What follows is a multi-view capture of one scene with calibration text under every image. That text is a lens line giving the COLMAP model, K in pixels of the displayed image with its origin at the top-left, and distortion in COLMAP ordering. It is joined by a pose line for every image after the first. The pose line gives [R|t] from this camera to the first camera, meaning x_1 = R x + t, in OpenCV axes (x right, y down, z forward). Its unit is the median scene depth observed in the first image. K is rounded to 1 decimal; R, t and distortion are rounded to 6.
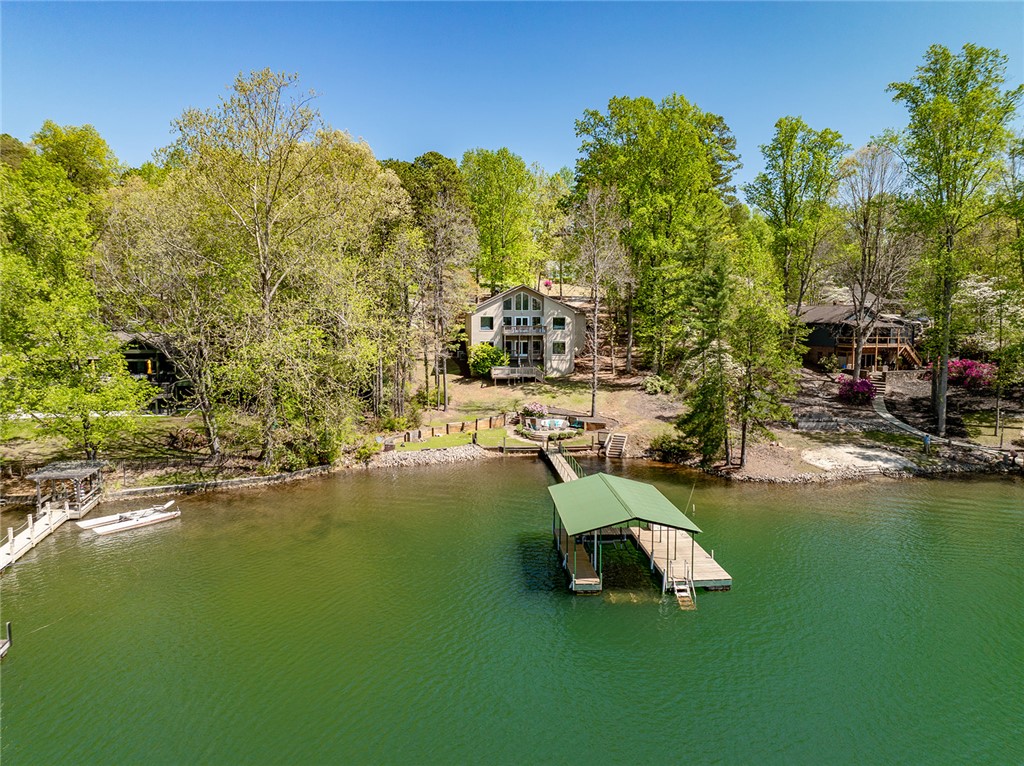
lens RADIAL K [[716.2, 0, 512.6], [0, 716.2, 386.5], [0, 0, 1]] dist [-0.031018, -0.009110]
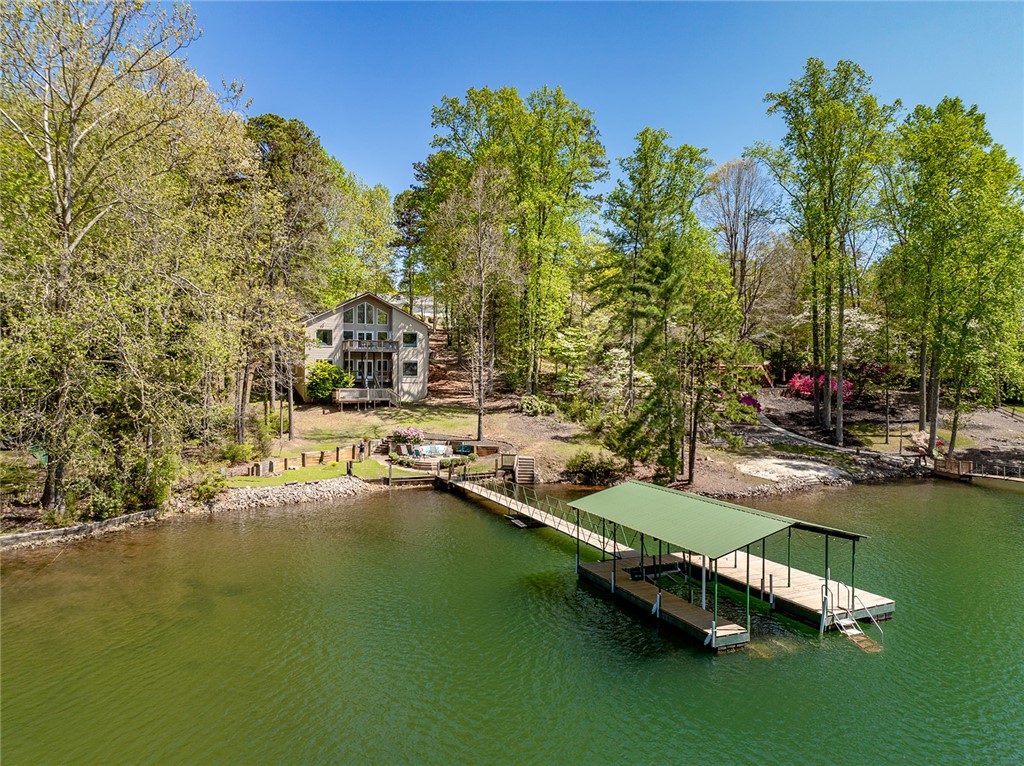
lens RADIAL K [[716.2, 0, 512.6], [0, 716.2, 386.5], [0, 0, 1]] dist [-0.031018, -0.009110]
pose [[0.943001, -0.003126, 0.332776, -0.128363], [0.029792, 0.996734, -0.075061, 0.043490], [-0.331454, 0.080697, 0.940014, 0.199353]]
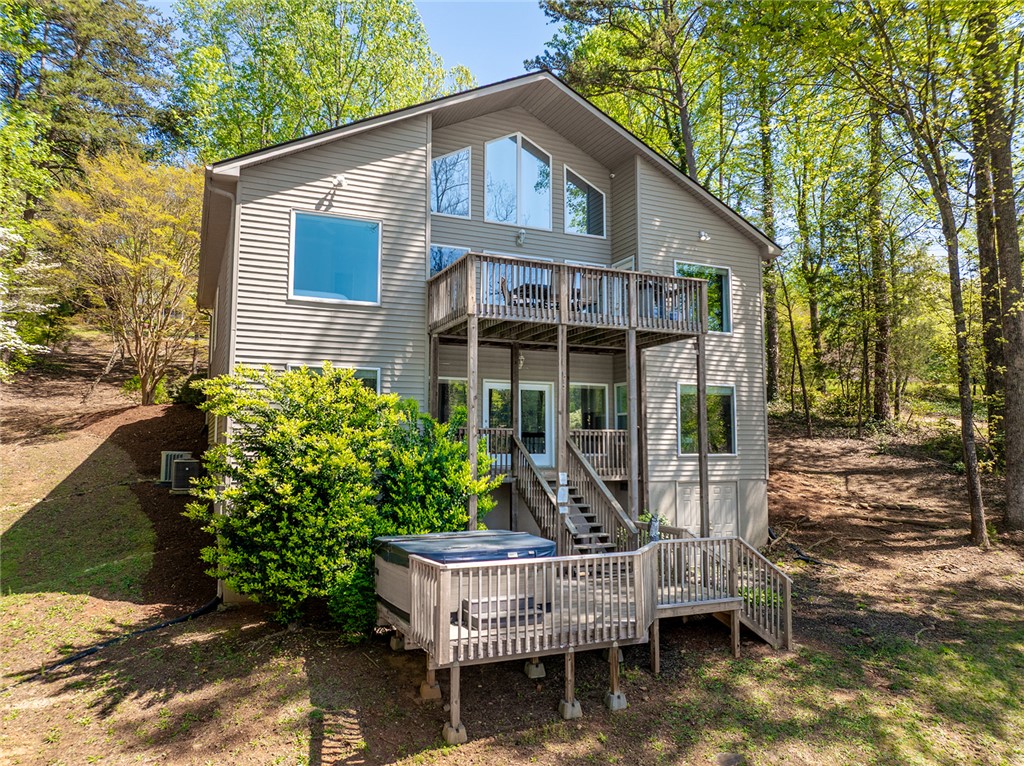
lens RADIAL K [[716.2, 0, 512.6], [0, 716.2, 386.5], [0, 0, 1]] dist [-0.031018, -0.009110]
pose [[0.952761, 0.024128, 0.302761, -0.055898], [0.039168, 0.978754, -0.201261, -0.033340], [-0.301185, 0.203612, 0.931574, 1.030505]]
